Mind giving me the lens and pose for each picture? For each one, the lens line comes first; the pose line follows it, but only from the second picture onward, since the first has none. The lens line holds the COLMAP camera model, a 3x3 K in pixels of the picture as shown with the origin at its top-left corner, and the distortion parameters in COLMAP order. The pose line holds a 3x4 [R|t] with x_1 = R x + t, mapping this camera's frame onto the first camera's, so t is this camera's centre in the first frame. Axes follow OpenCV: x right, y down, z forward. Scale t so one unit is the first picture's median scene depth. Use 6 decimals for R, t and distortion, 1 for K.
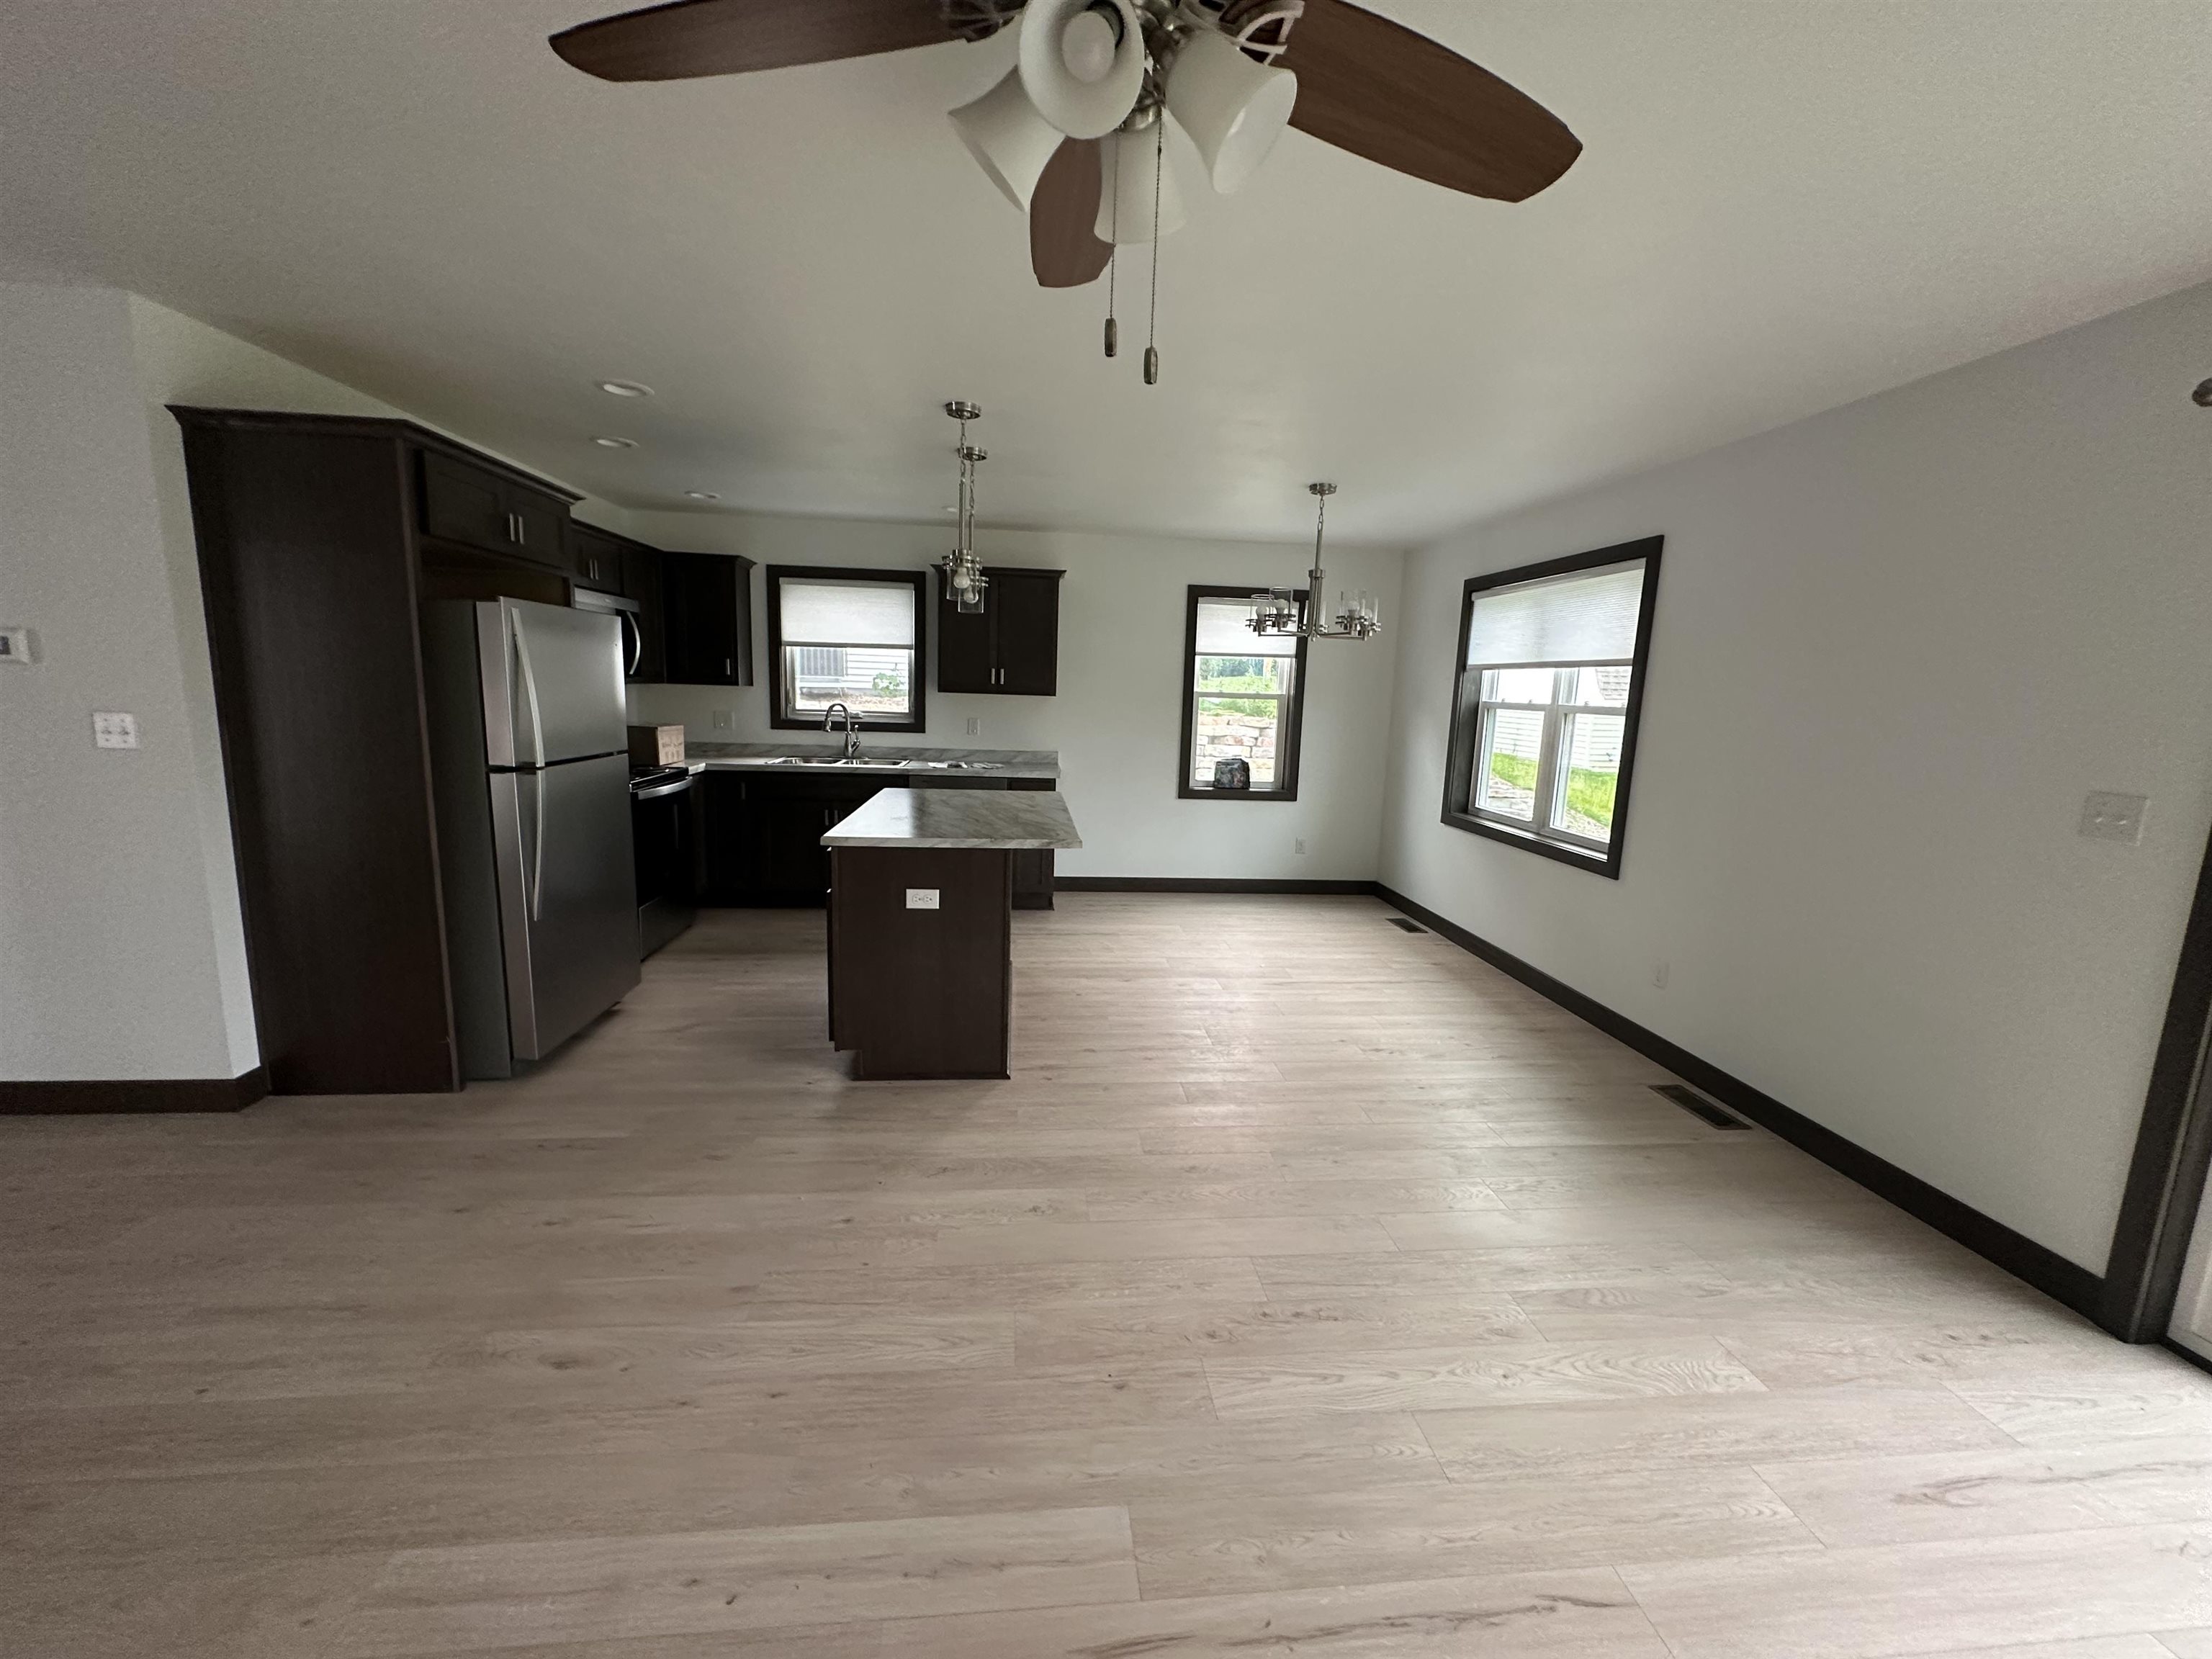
lens RADIAL K [[874.1, 0, 1102.9], [0, 874.1, 828.5], [0, 0, 1]] dist [-0.000970, -0.000129]
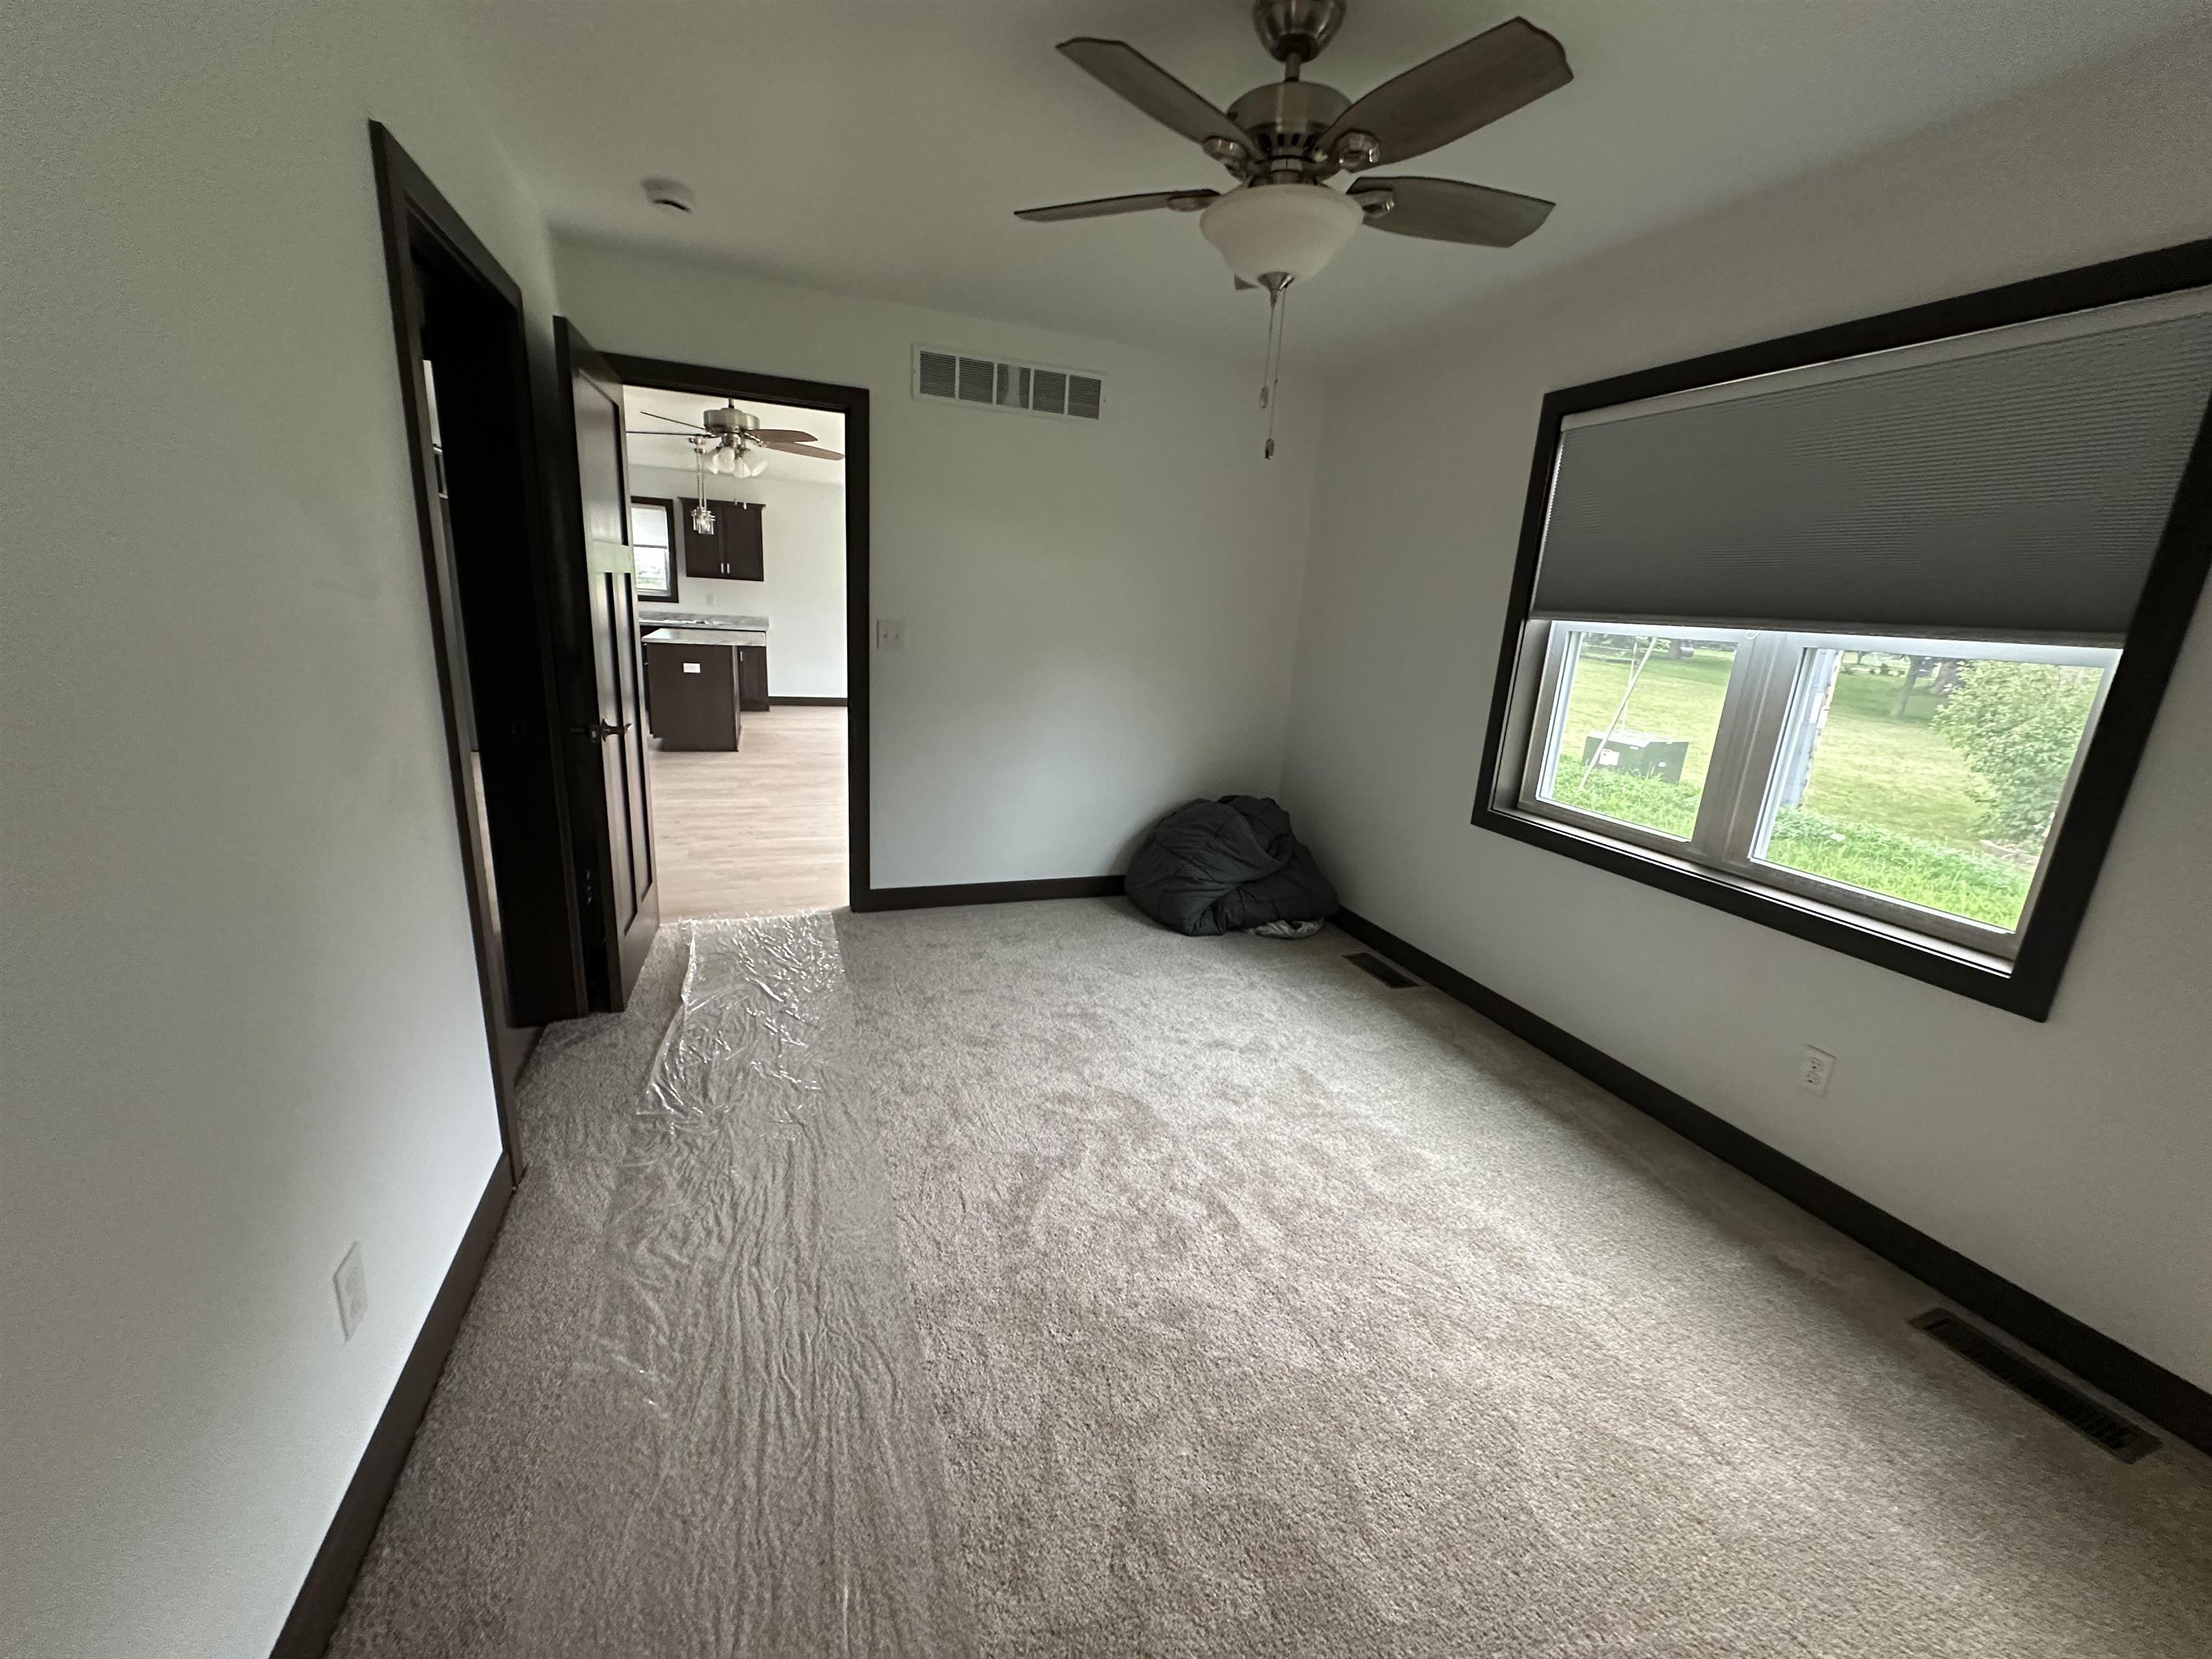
lens RADIAL K [[878.5, 0, 1106.4], [0, 878.5, 828.5], [0, 0, 1]] dist [0.000039, -0.000232]
pose [[0.964408, -0.040896, 0.261237, 0.126791], [0.012601, 0.993953, 0.109081, 0.150965], [-0.264118, -0.101907, 0.959092, -0.877724]]
